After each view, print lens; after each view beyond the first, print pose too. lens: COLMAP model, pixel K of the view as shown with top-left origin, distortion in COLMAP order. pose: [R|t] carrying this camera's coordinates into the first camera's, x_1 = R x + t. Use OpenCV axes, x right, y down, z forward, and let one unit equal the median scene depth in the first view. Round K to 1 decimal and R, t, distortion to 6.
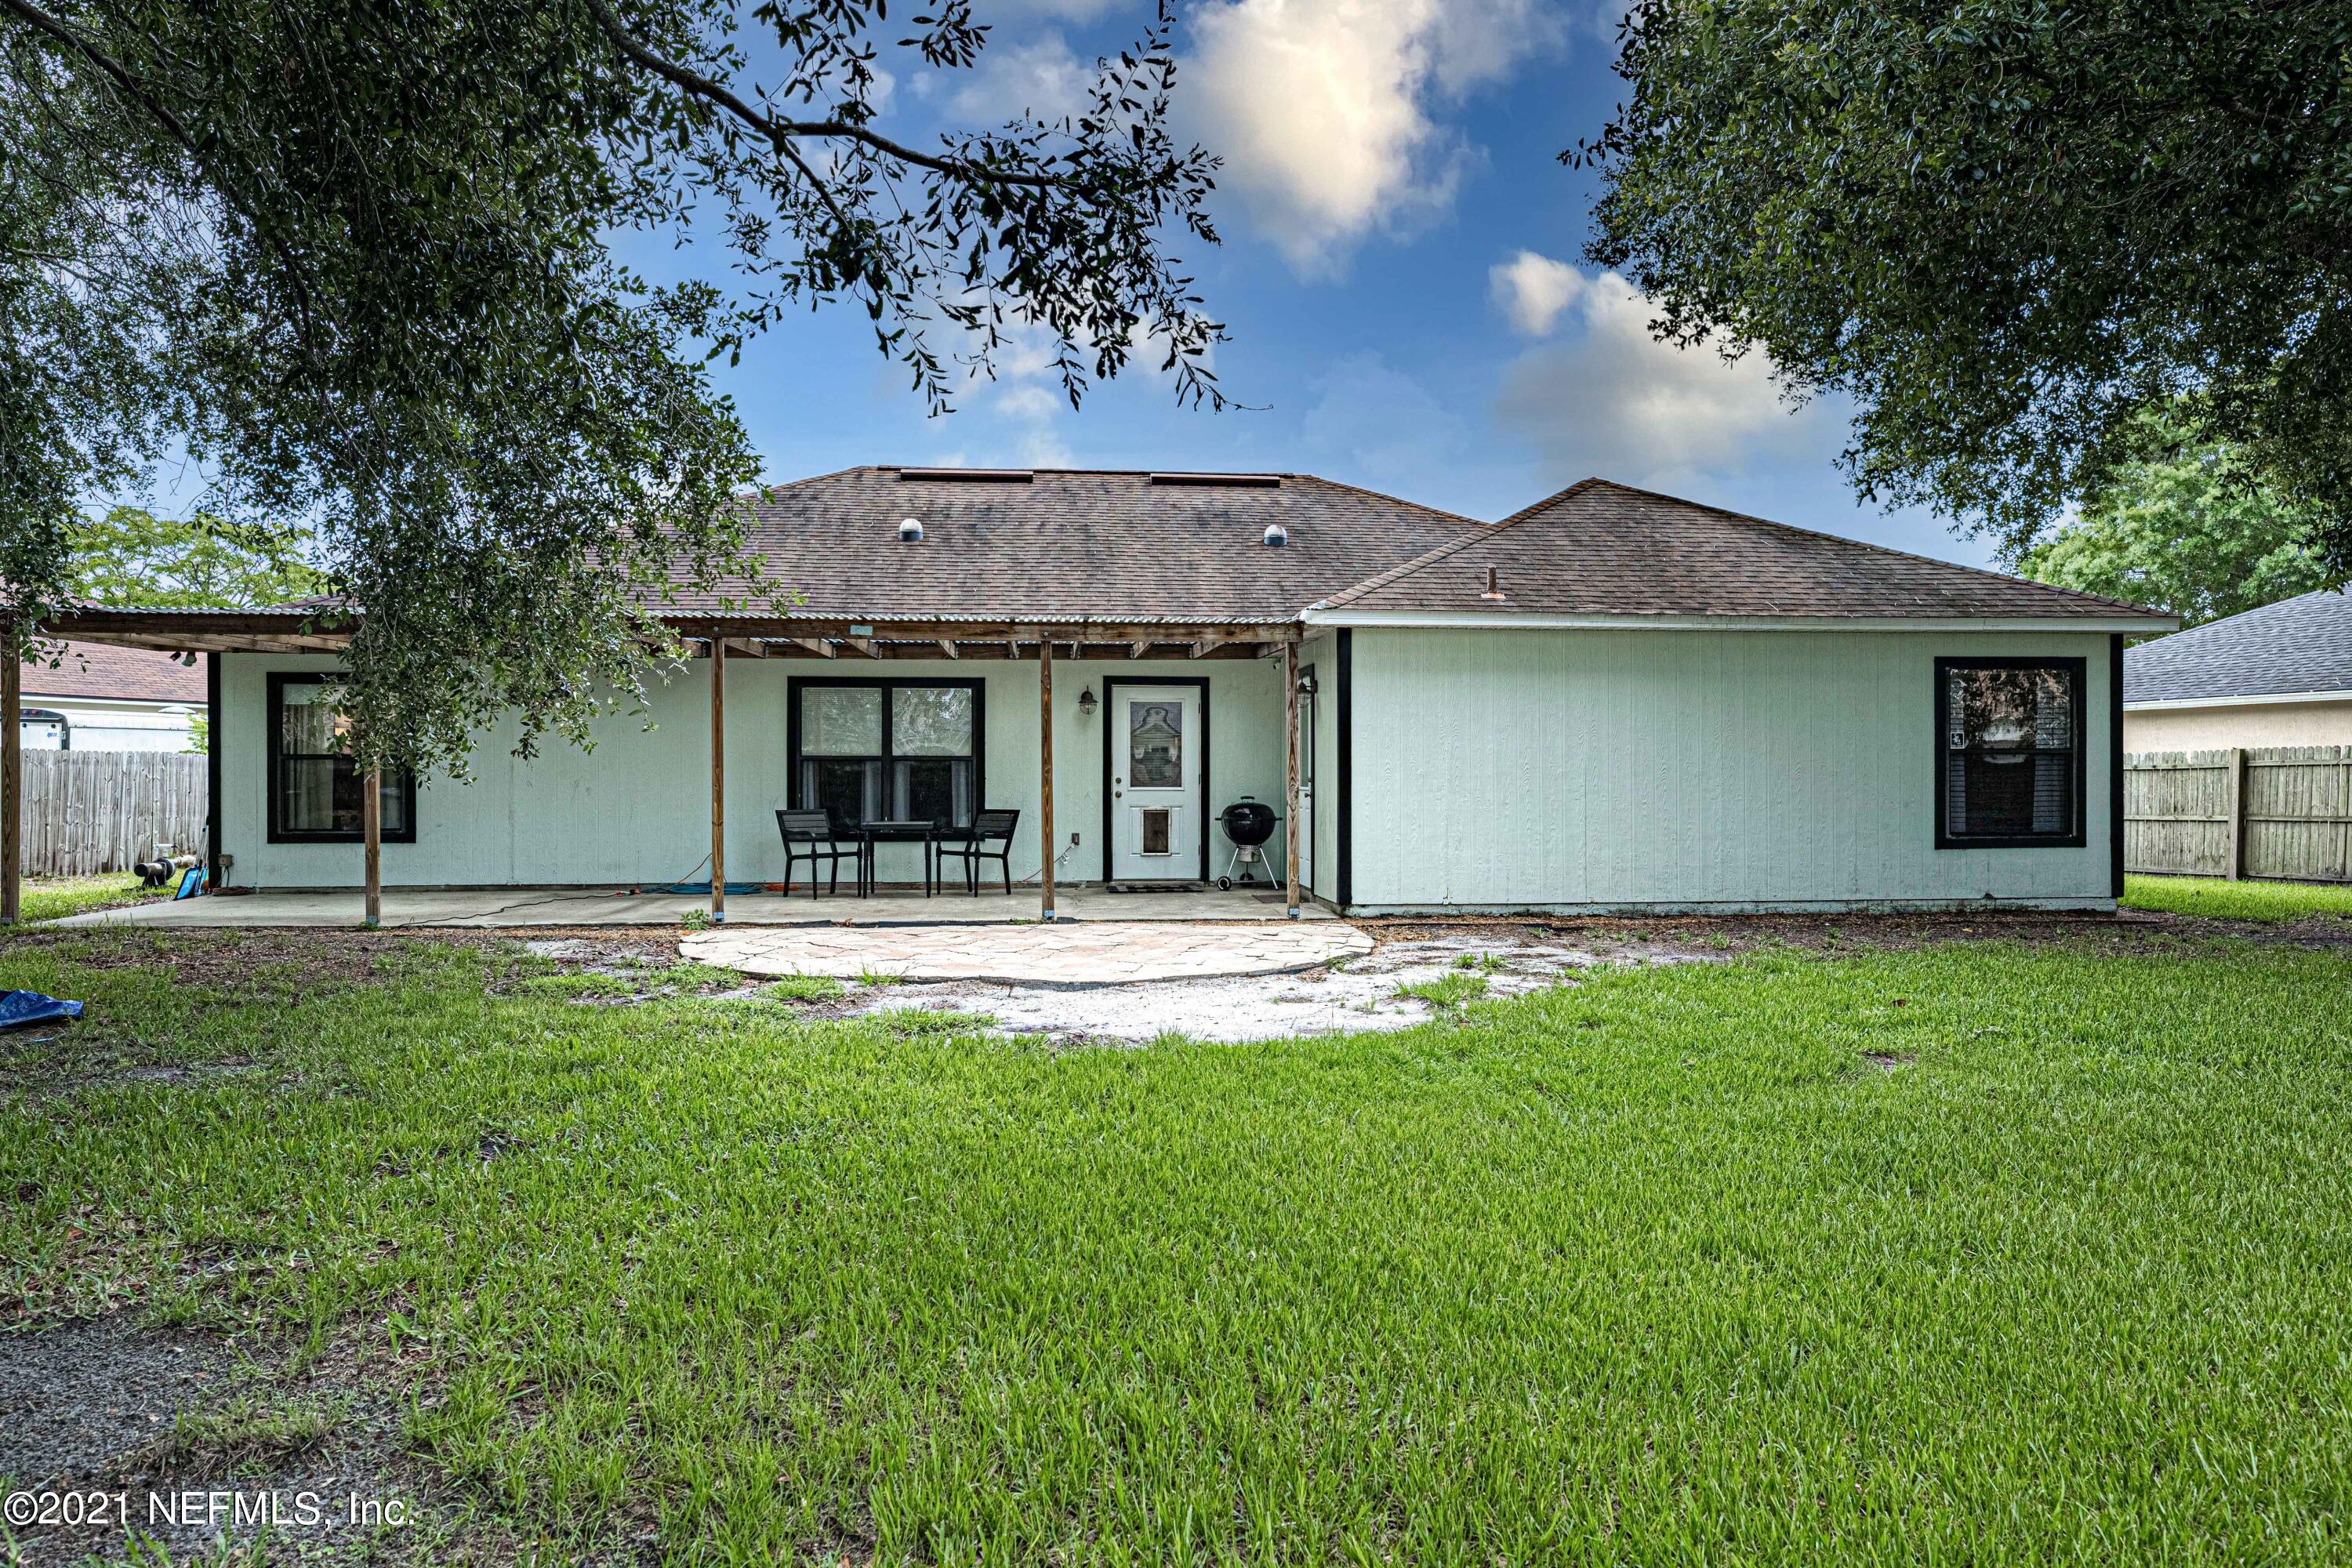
lens RADIAL K [[1633.2, 0, 1176.7], [0, 1633.2, 792.3], [0, 0, 1]] dist [0.013643, 0.001887]
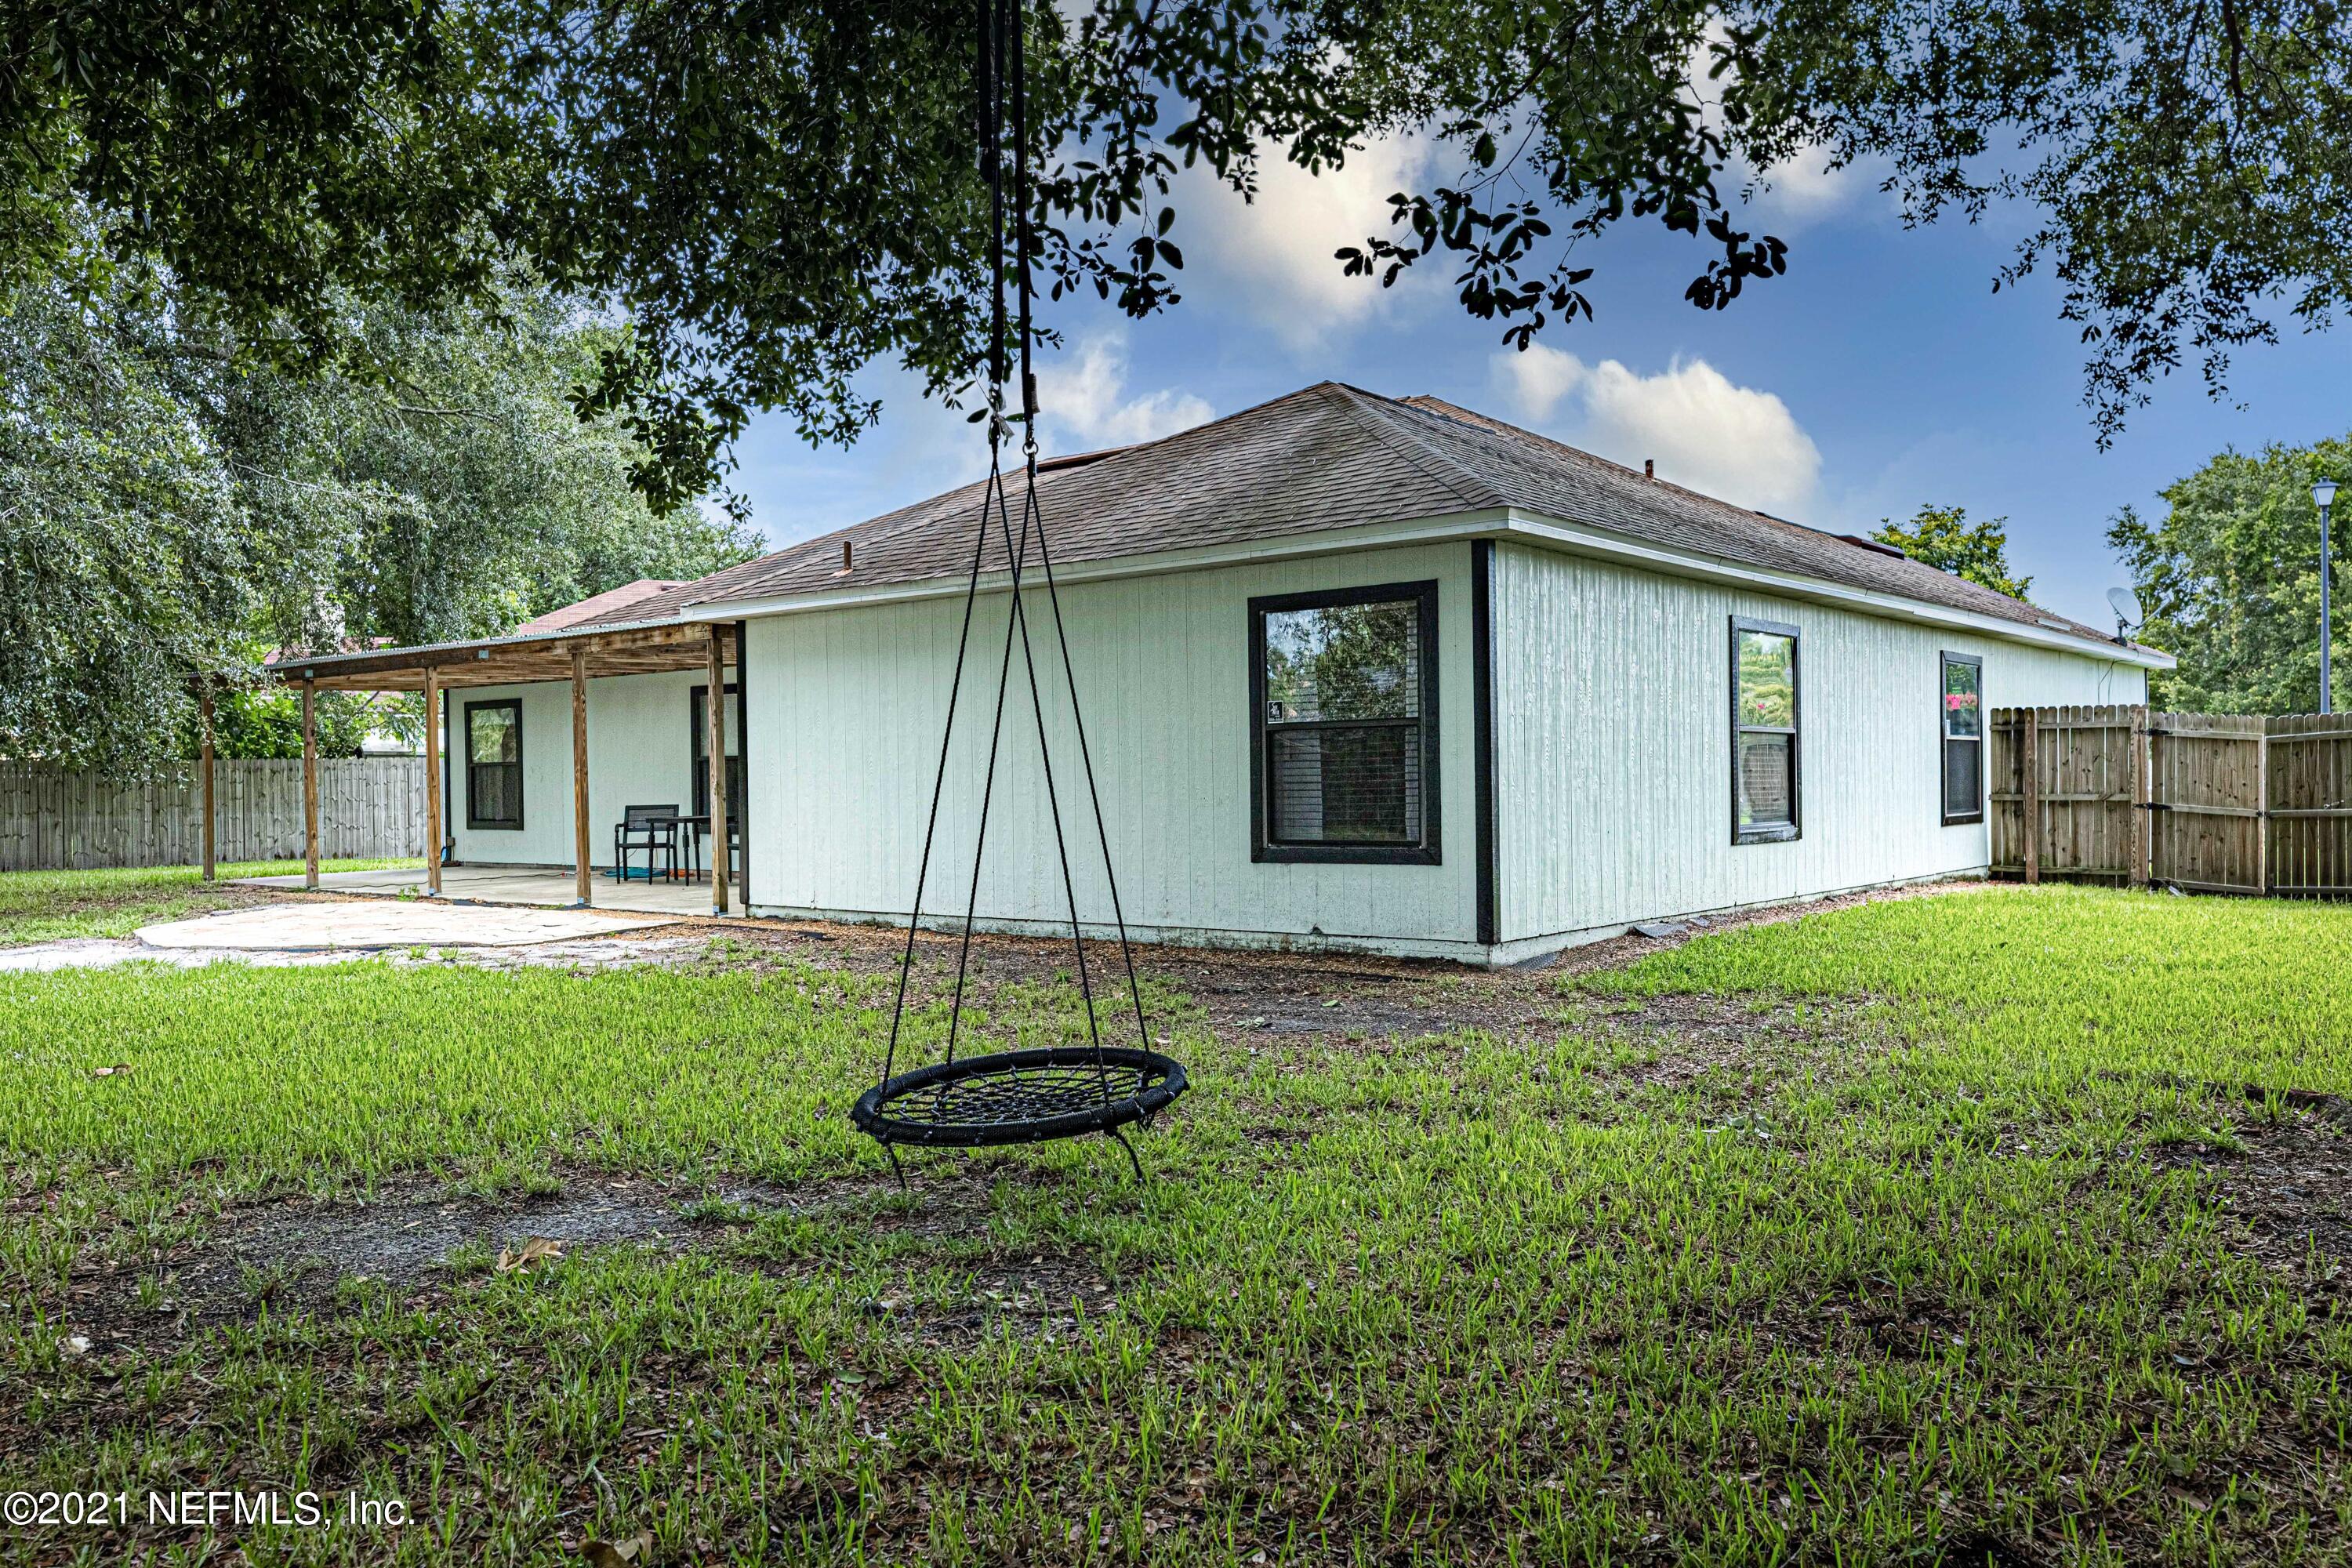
lens RADIAL K [[1775.5, 0, 1176.2], [0, 1775.5, 782.4], [0, 0, 1]] dist [0.006399, 0.001474]
pose [[0.695438, -0.007688, -0.718545, 0.999155], [0.013082, 0.999913, 0.001963, -0.002520], [0.718467, -0.010765, 0.695478, 0.429193]]
